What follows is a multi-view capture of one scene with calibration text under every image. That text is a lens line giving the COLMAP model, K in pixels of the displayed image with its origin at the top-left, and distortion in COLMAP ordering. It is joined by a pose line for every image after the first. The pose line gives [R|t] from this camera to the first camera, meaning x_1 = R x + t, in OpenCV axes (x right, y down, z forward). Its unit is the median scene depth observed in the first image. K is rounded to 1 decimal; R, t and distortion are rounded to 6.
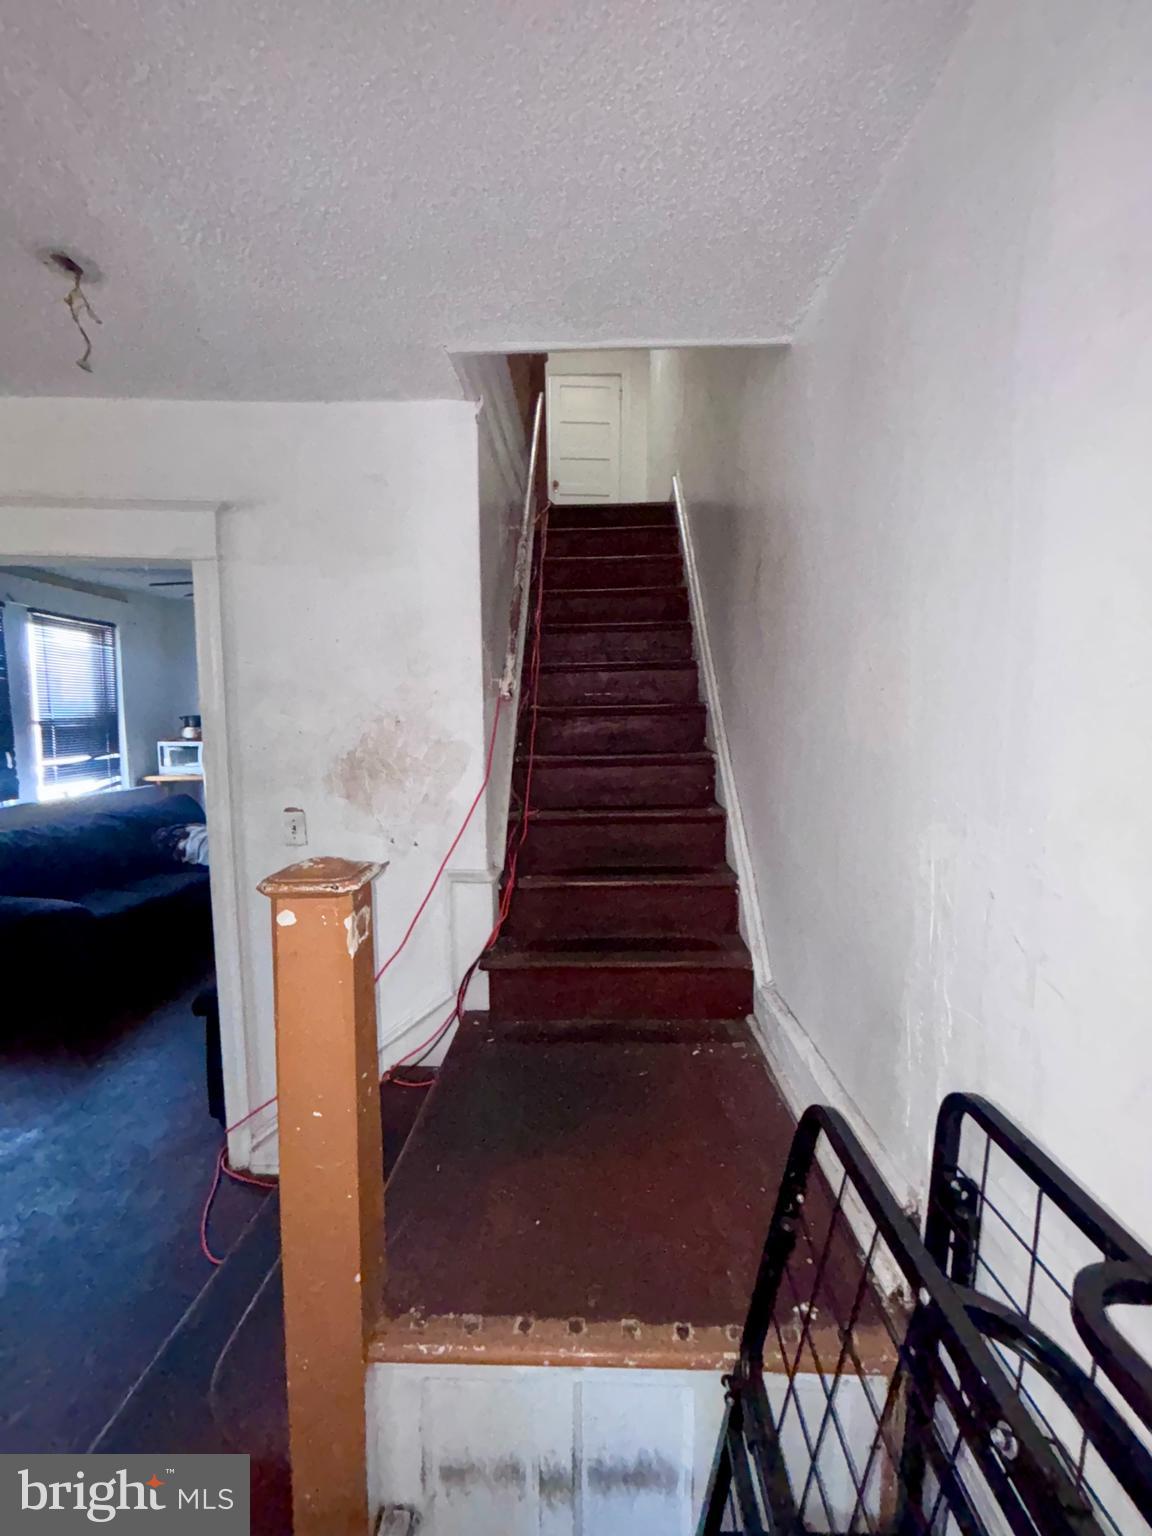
lens RADIAL K [[621.3, 0, 574.6], [0, 621.3, 772.9], [0, 0, 1]] dist [0.000718, -0.000210]
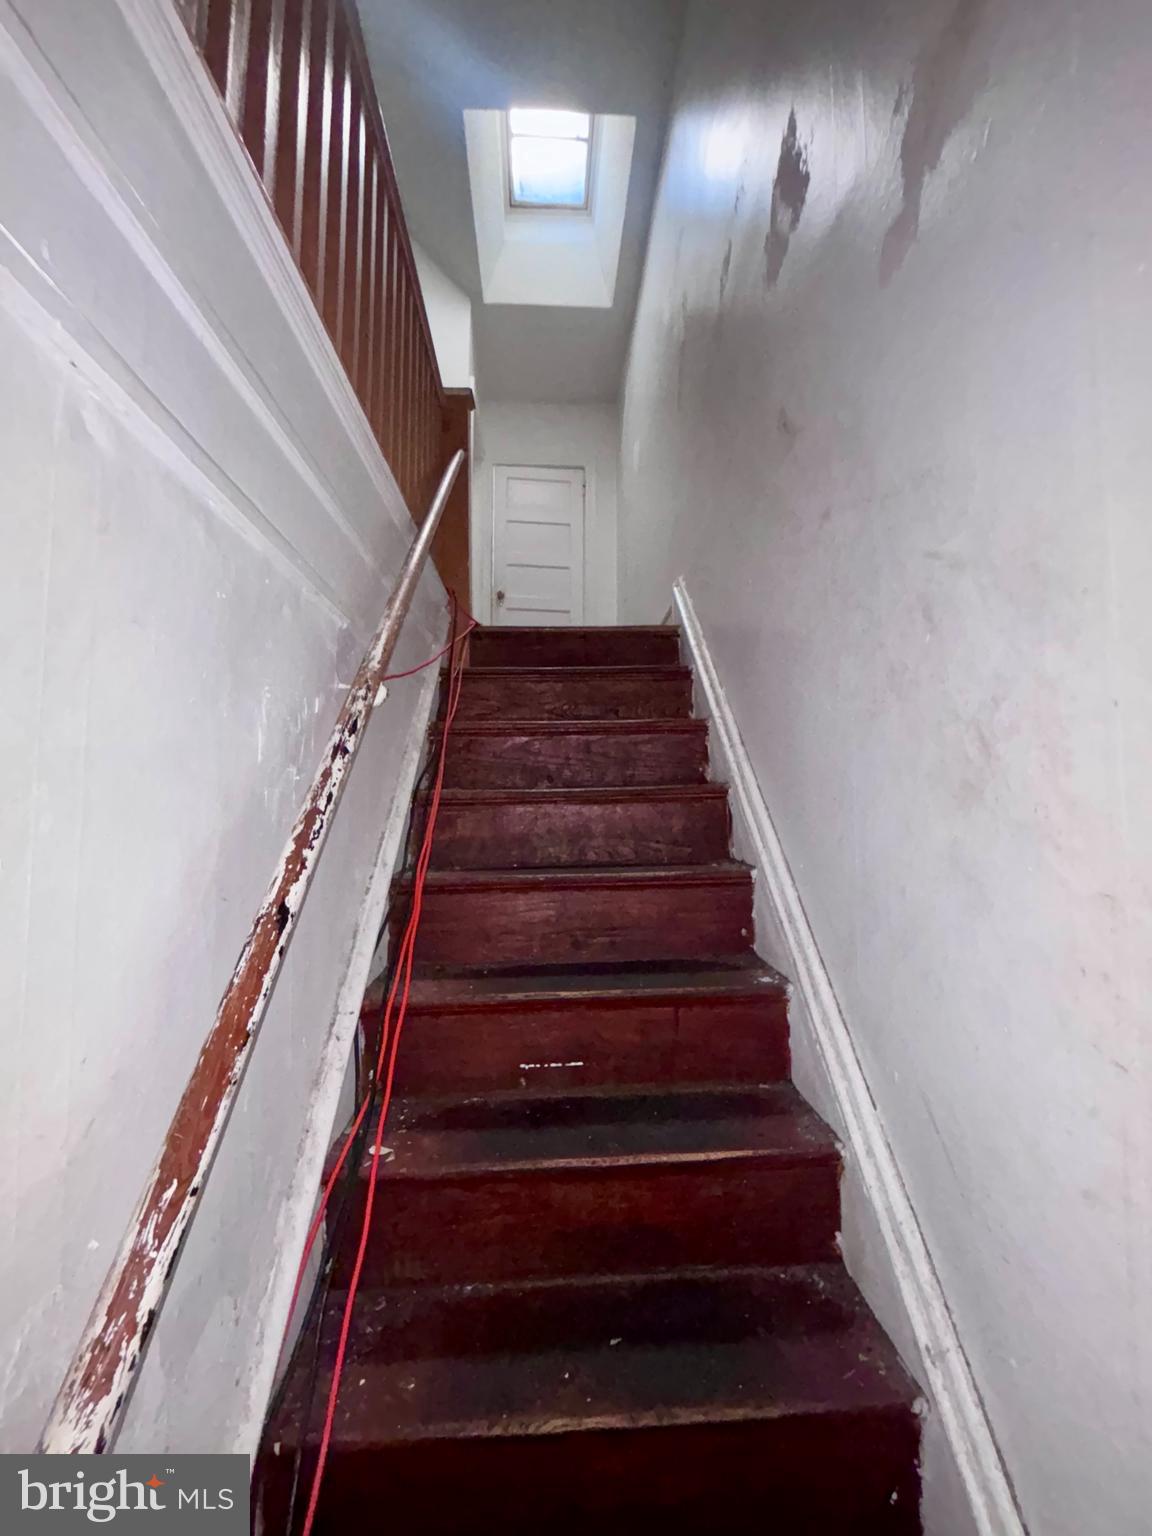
lens RADIAL K [[621.3, 0, 579.4], [0, 621.3, 768.7], [0, 0, 1]] dist [0.000718, -0.000210]
pose [[0.997278, 0.004720, 0.073580, 0.019174], [0.007742, 0.985728, -0.168168, -0.200912], [-0.073323, 0.168280, 0.983008, 0.442299]]
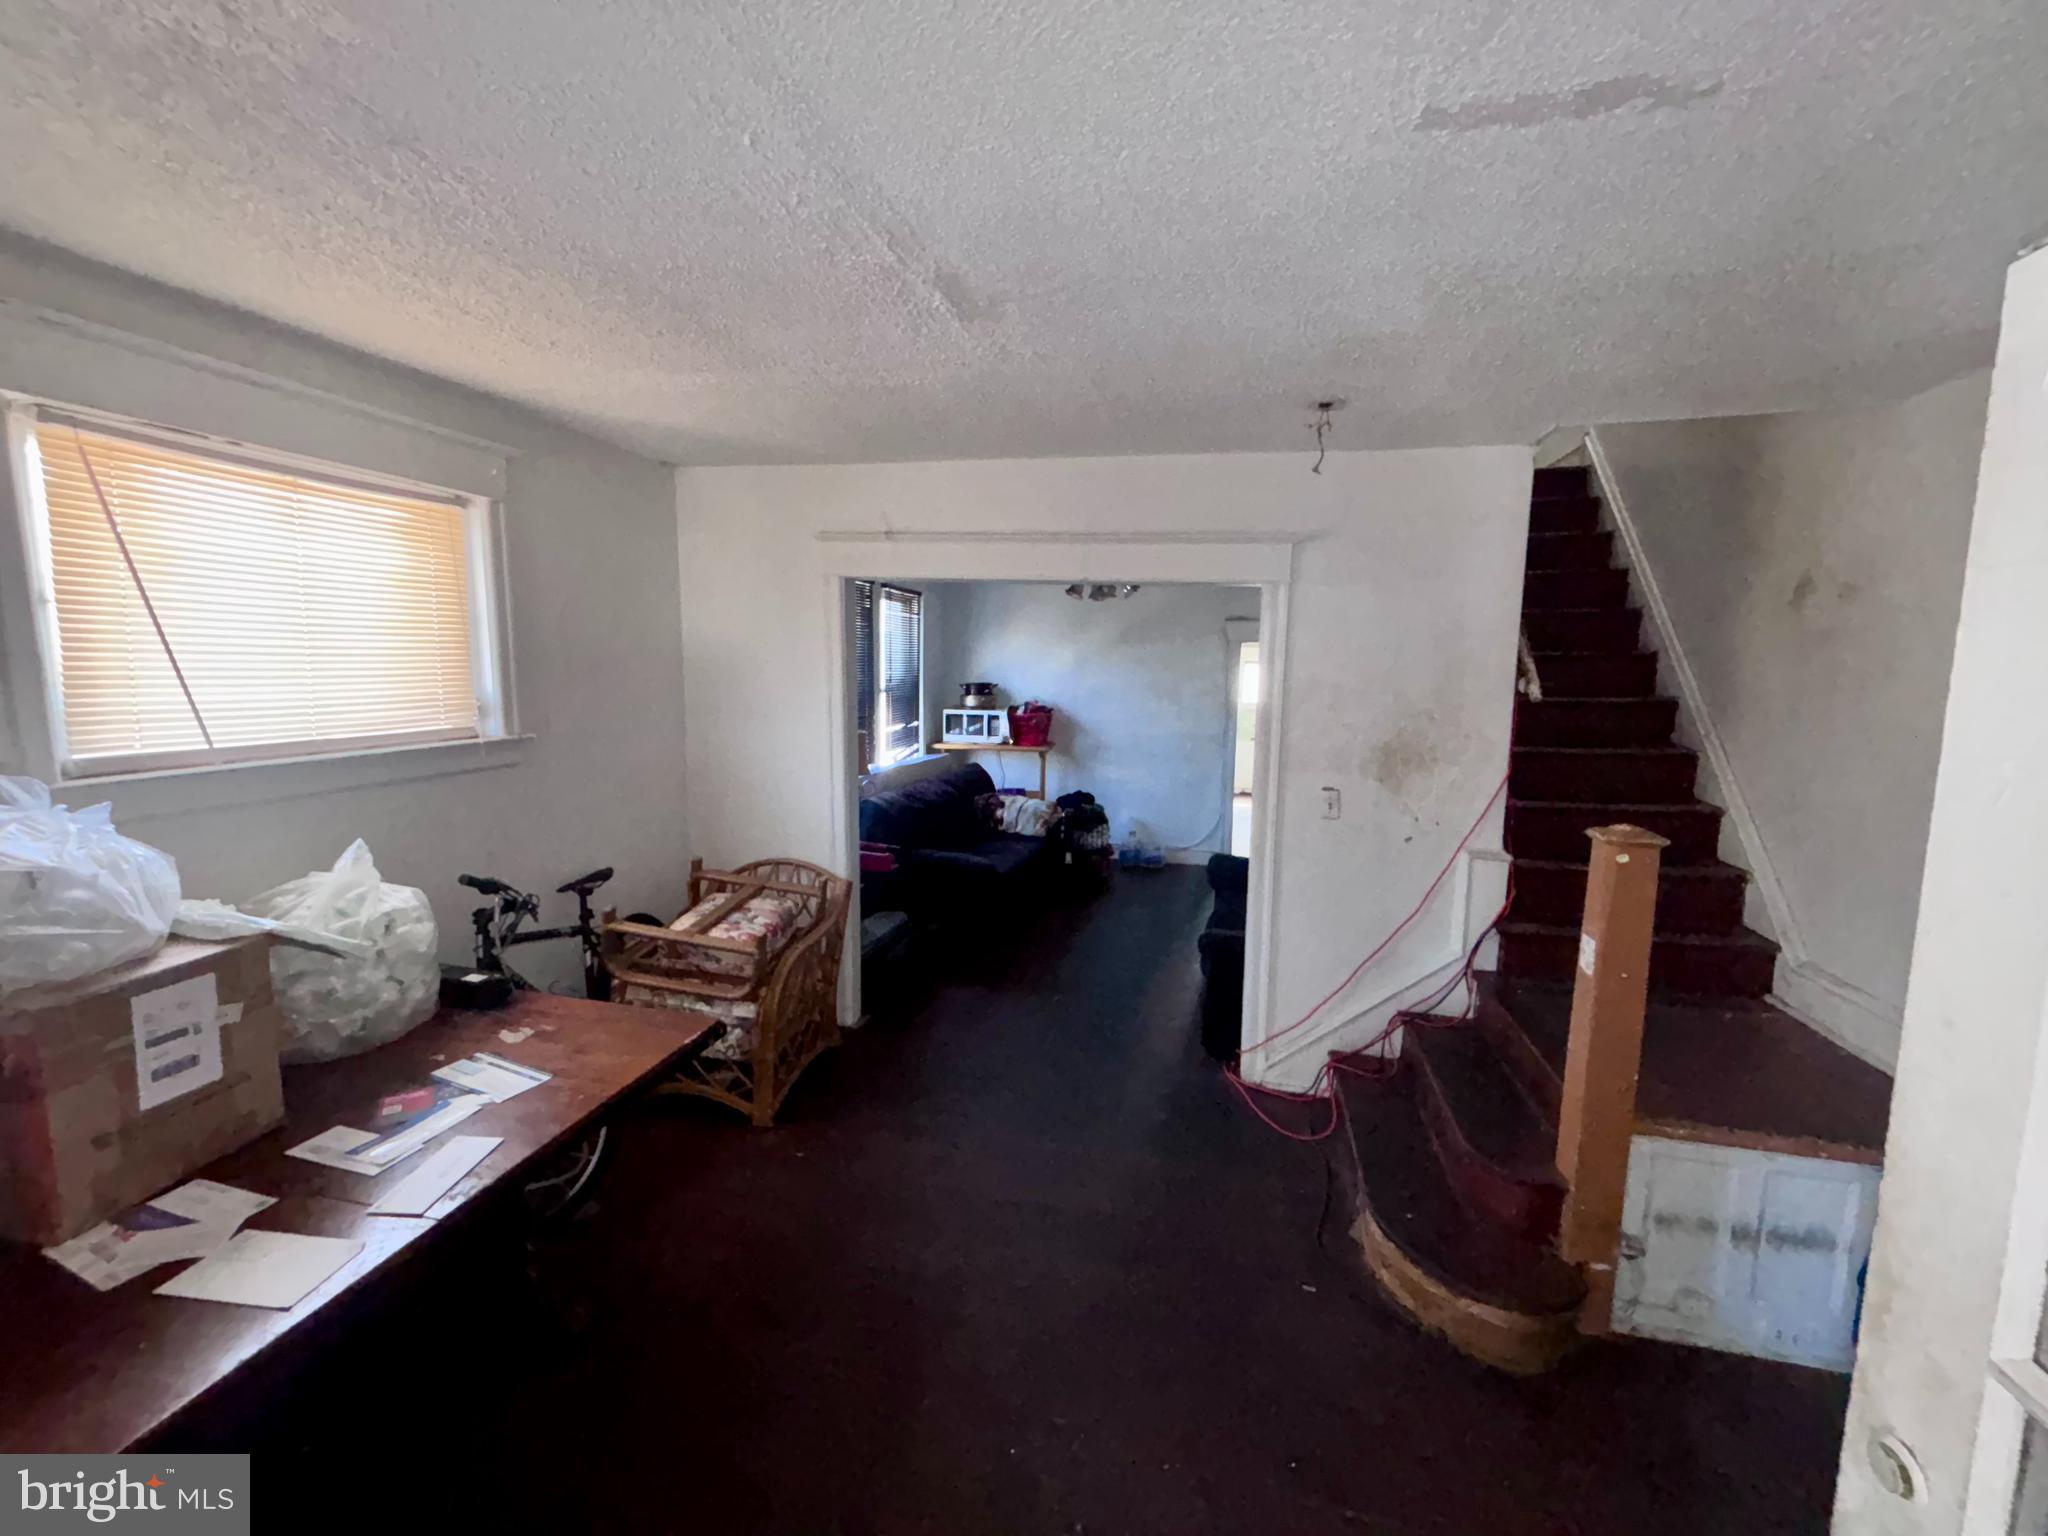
lens RADIAL K [[828.4, 0, 1025.7], [0, 828.4, 761.5], [0, 0, 1]] dist [0.000718, -0.000210]
pose [[0.976171, 0.038095, -0.213631, -0.357379], [-0.033405, 0.999116, 0.025524, -0.007991], [0.214414, -0.017780, 0.976581, -0.357195]]
